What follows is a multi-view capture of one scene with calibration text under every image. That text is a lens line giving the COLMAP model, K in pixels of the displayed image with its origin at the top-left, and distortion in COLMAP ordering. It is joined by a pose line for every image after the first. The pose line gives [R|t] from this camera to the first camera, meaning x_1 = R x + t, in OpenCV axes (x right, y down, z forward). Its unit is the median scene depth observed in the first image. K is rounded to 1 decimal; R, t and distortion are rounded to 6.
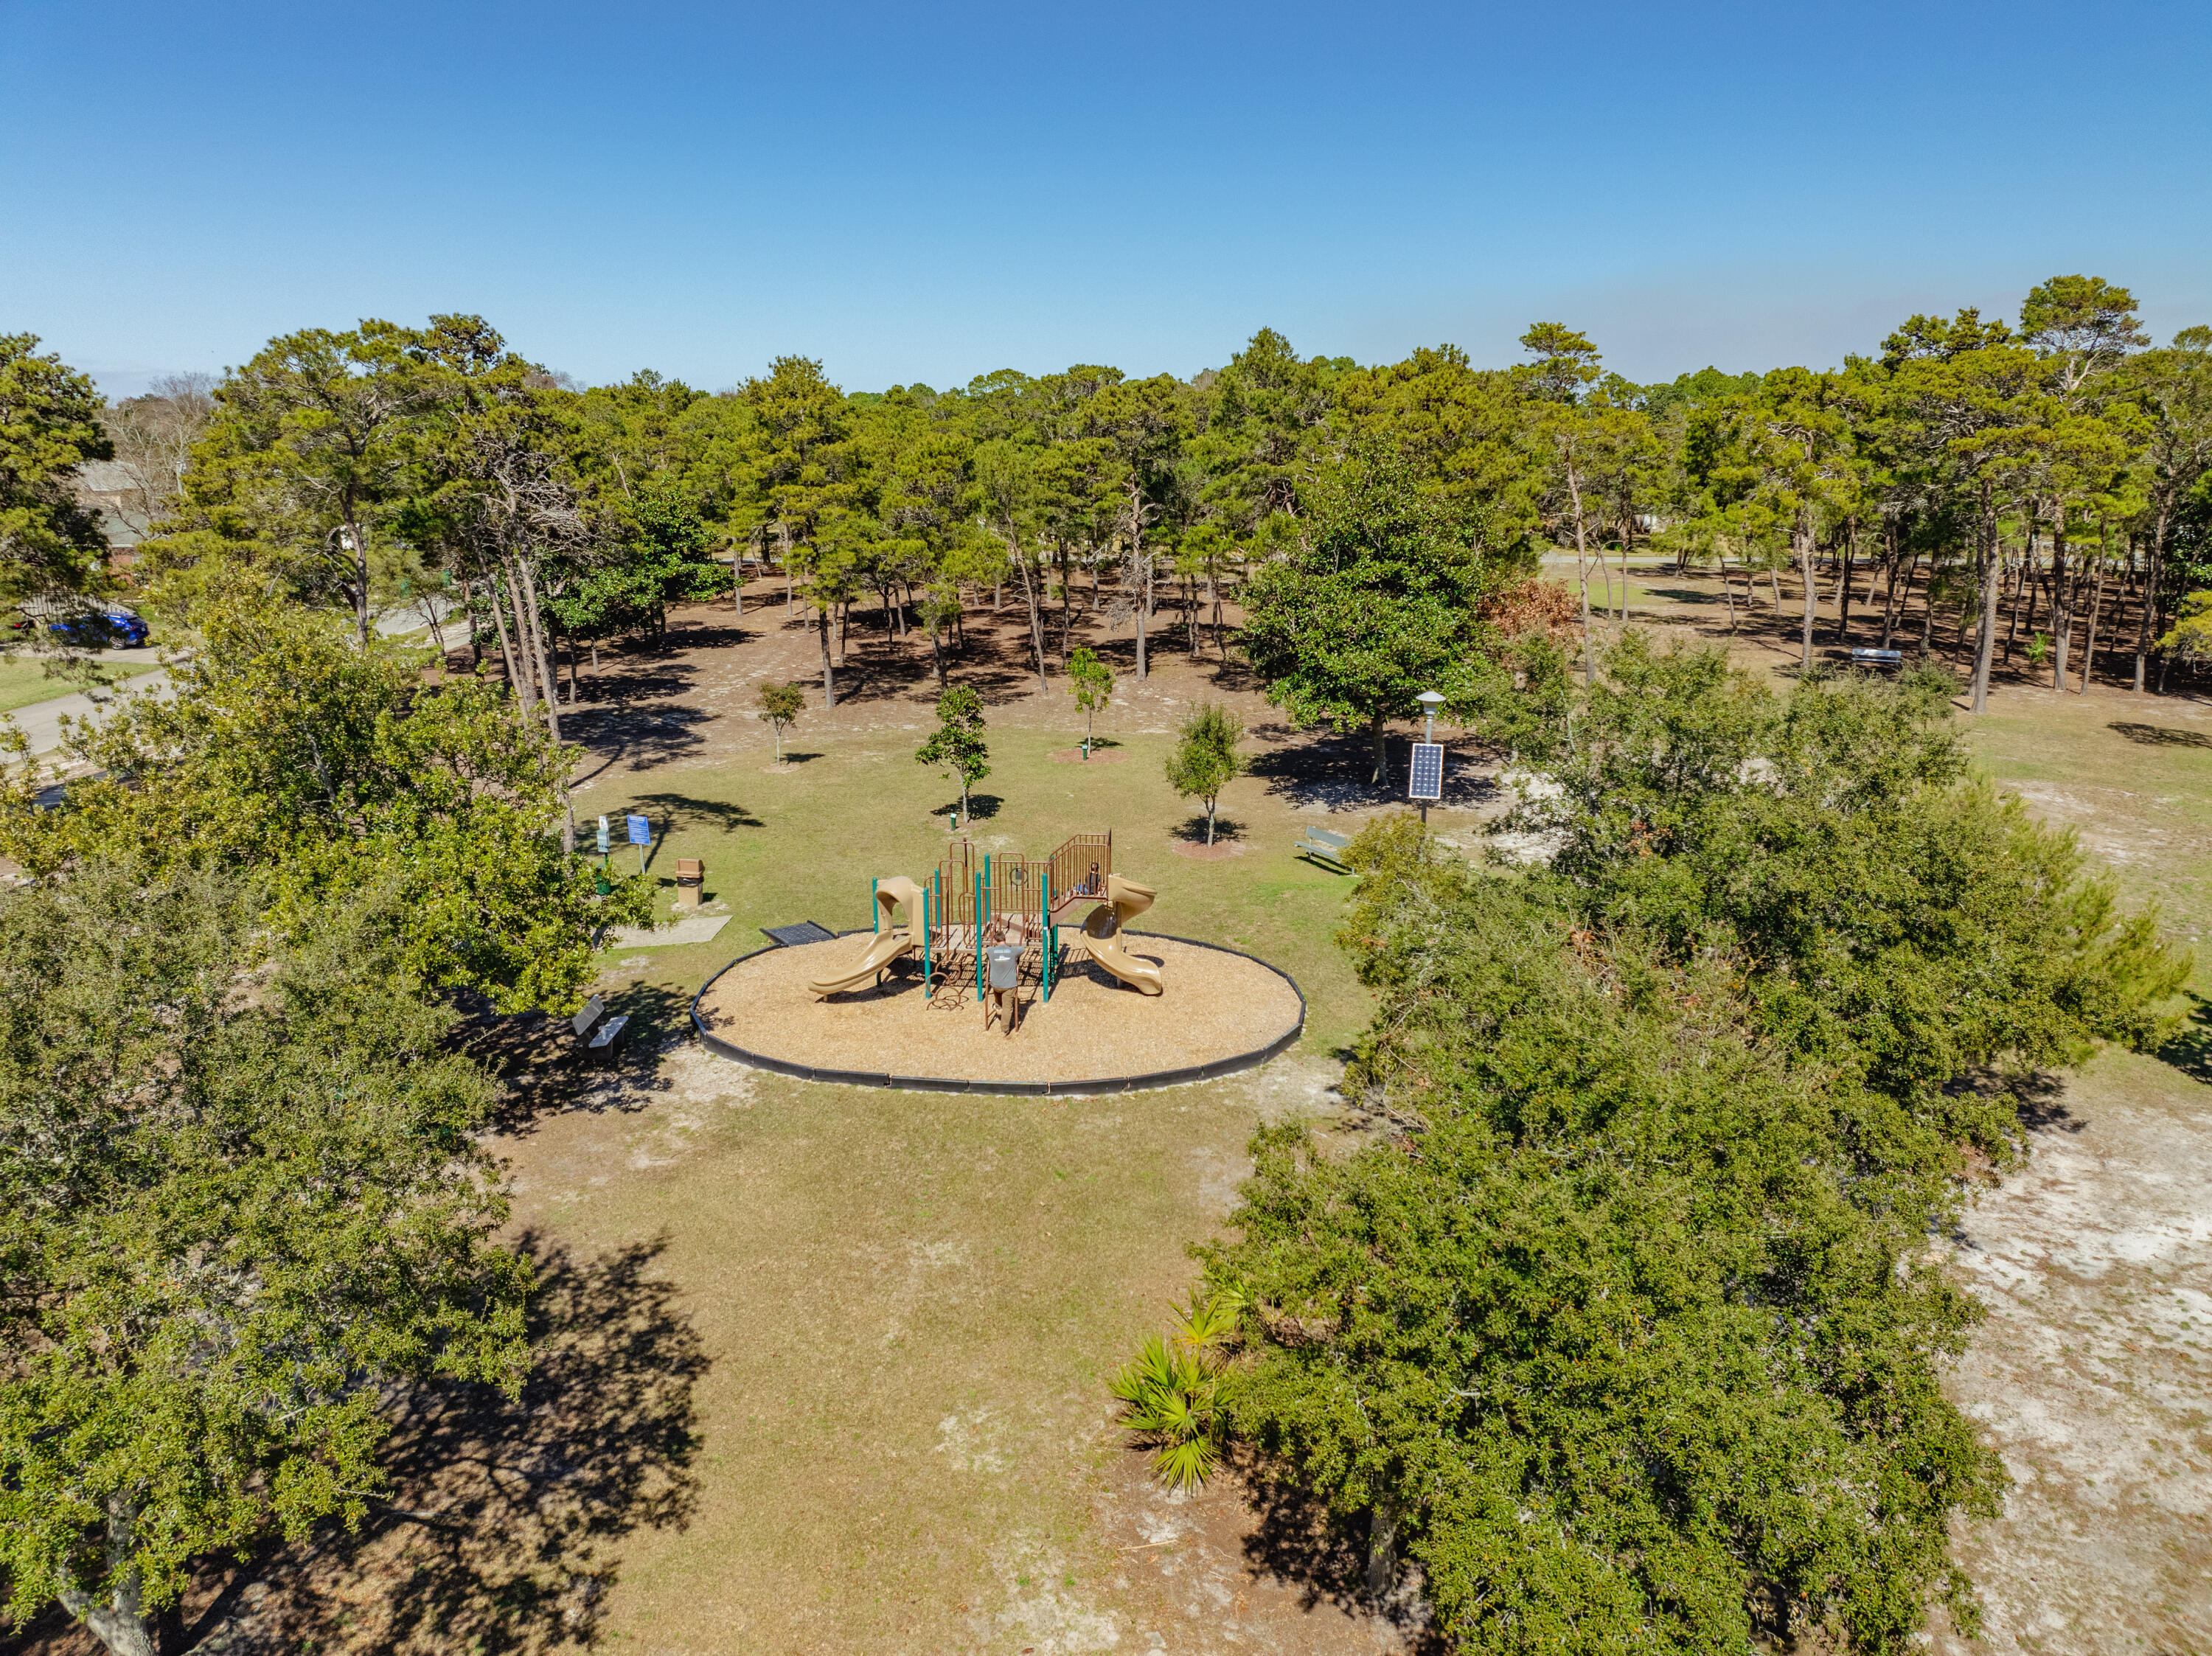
lens RADIAL K [[1552.4, 0, 1097.5], [0, 1552.4, 826.9], [0, 0, 1]] dist [-0.057935, 0.028459]
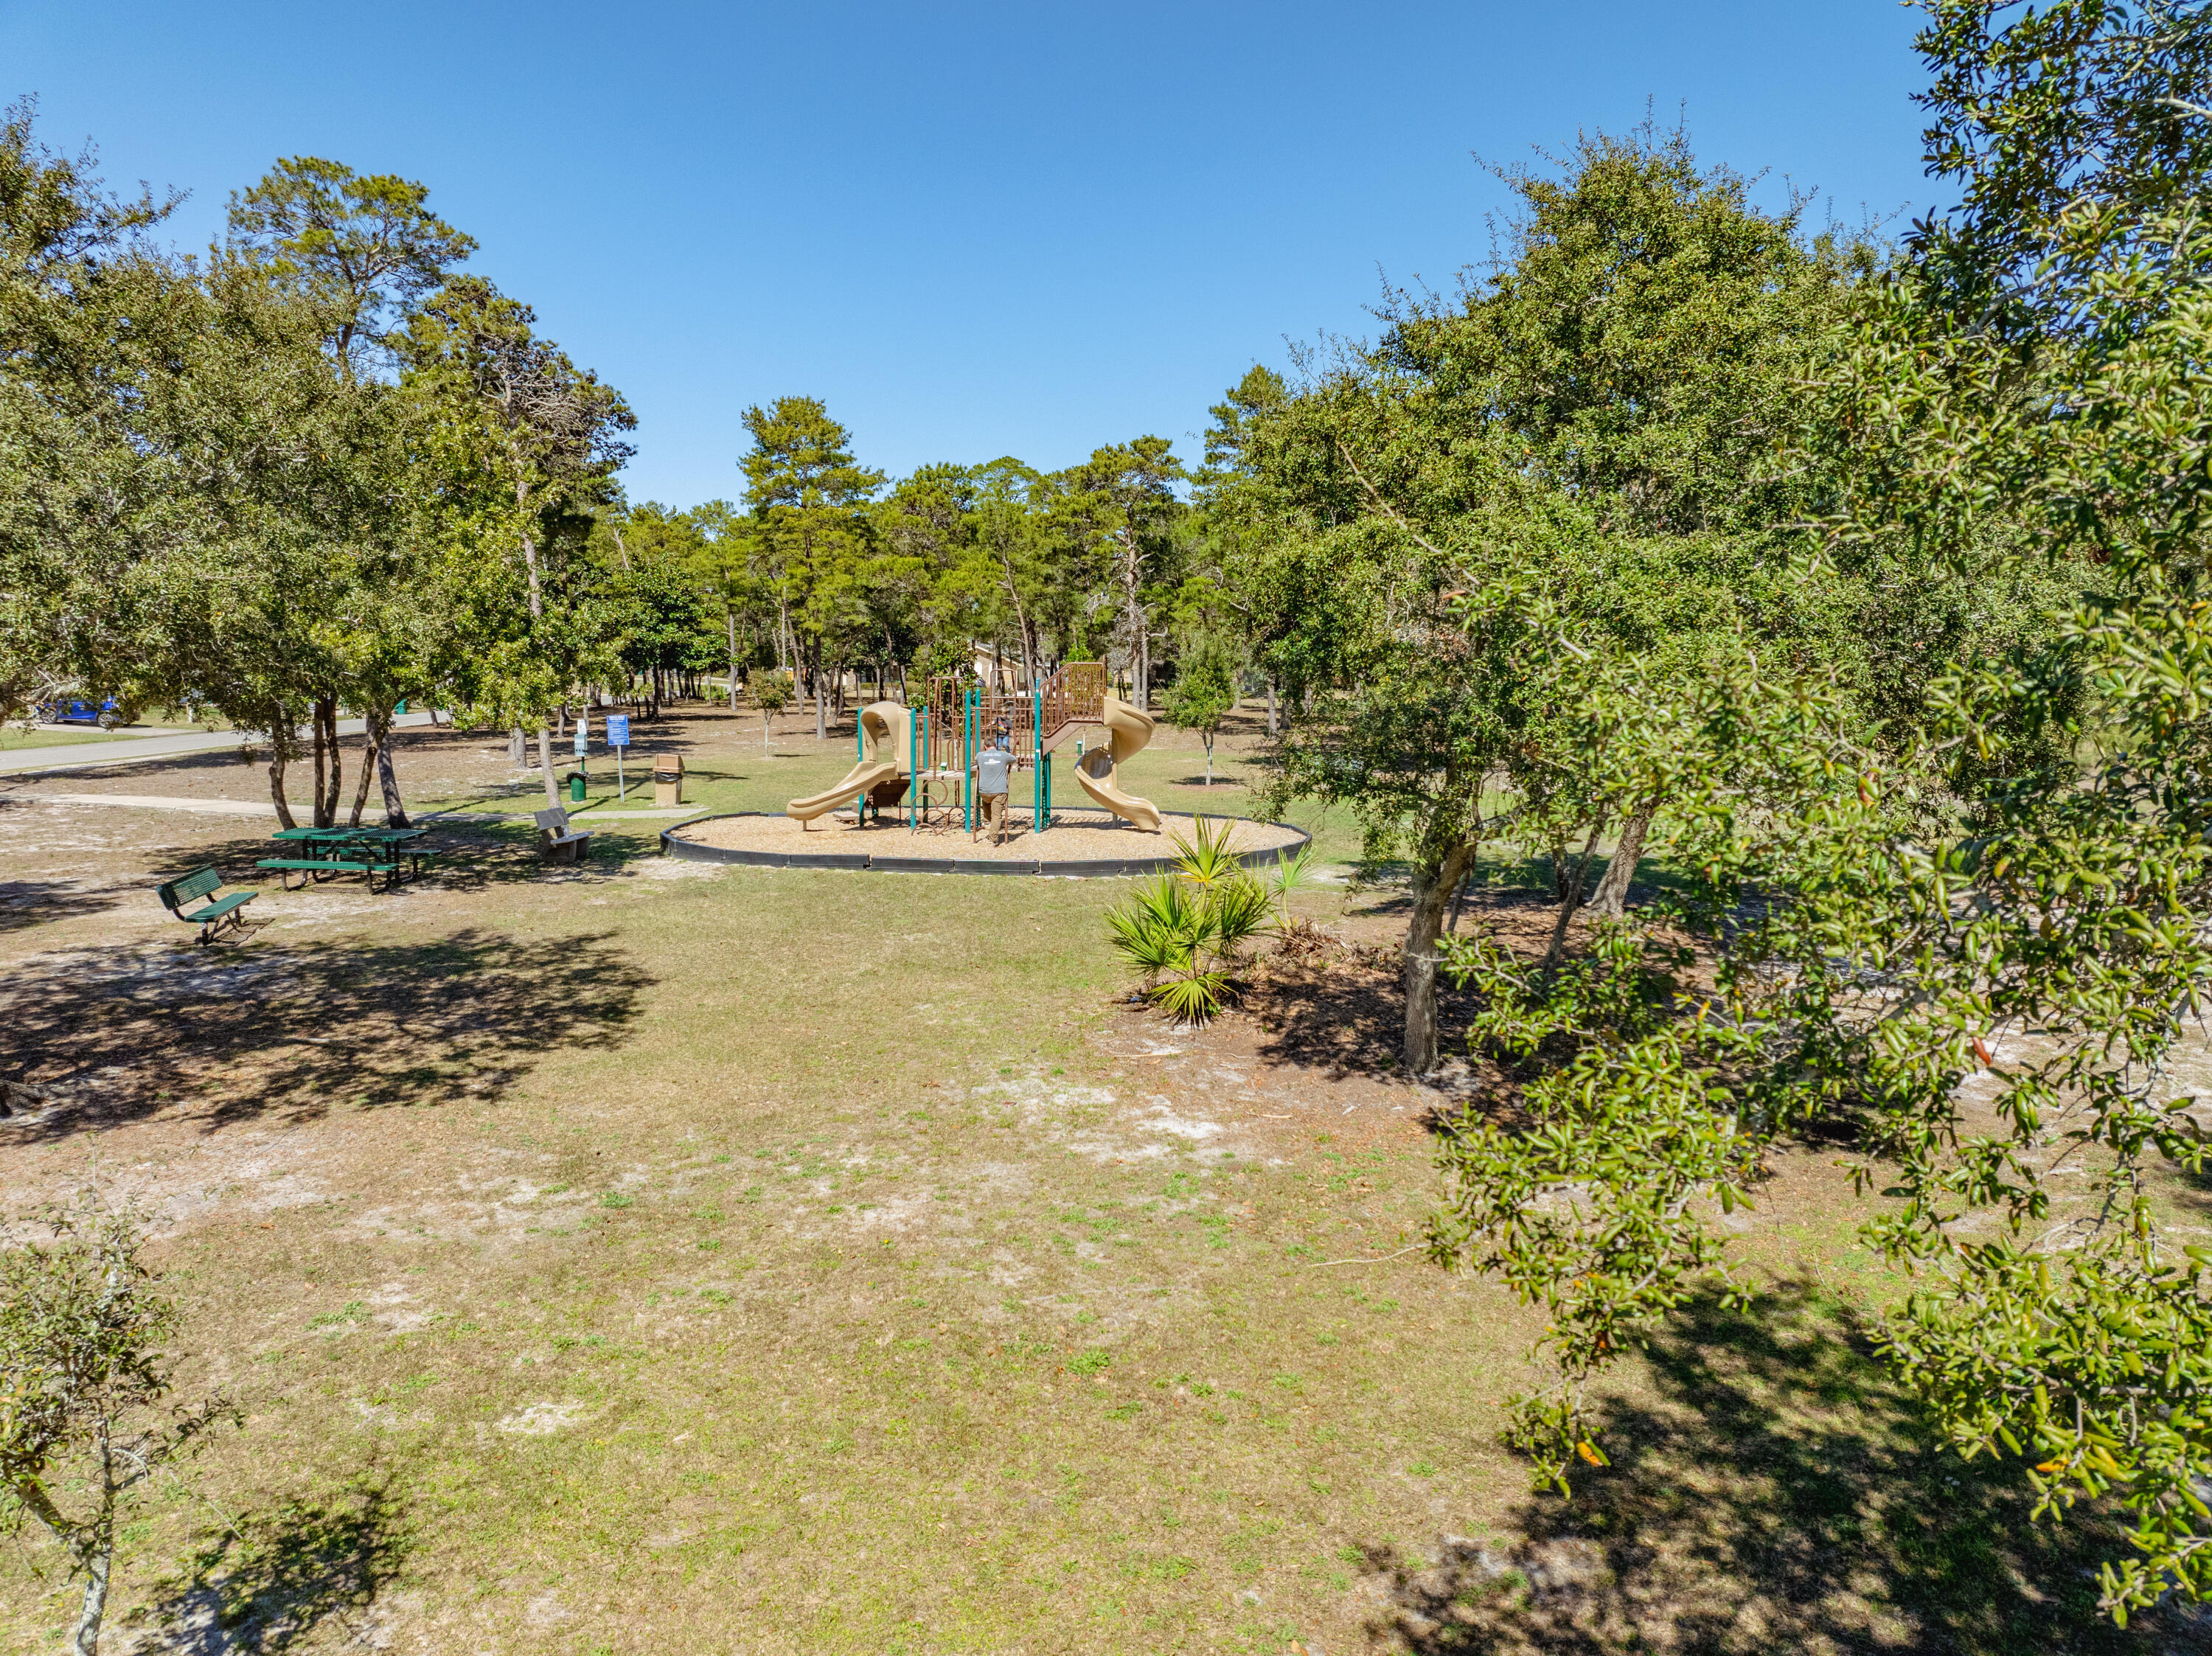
lens RADIAL K [[1552.4, 0, 1113.5], [0, 1552.4, 828.7], [0, 0, 1]] dist [-0.057935, 0.028459]
pose [[0.999896, 0.004907, 0.013549, 0.000097], [-0.002873, 0.989245, -0.146238, 0.306291], [-0.014121, 0.146184, 0.989157, 0.074990]]
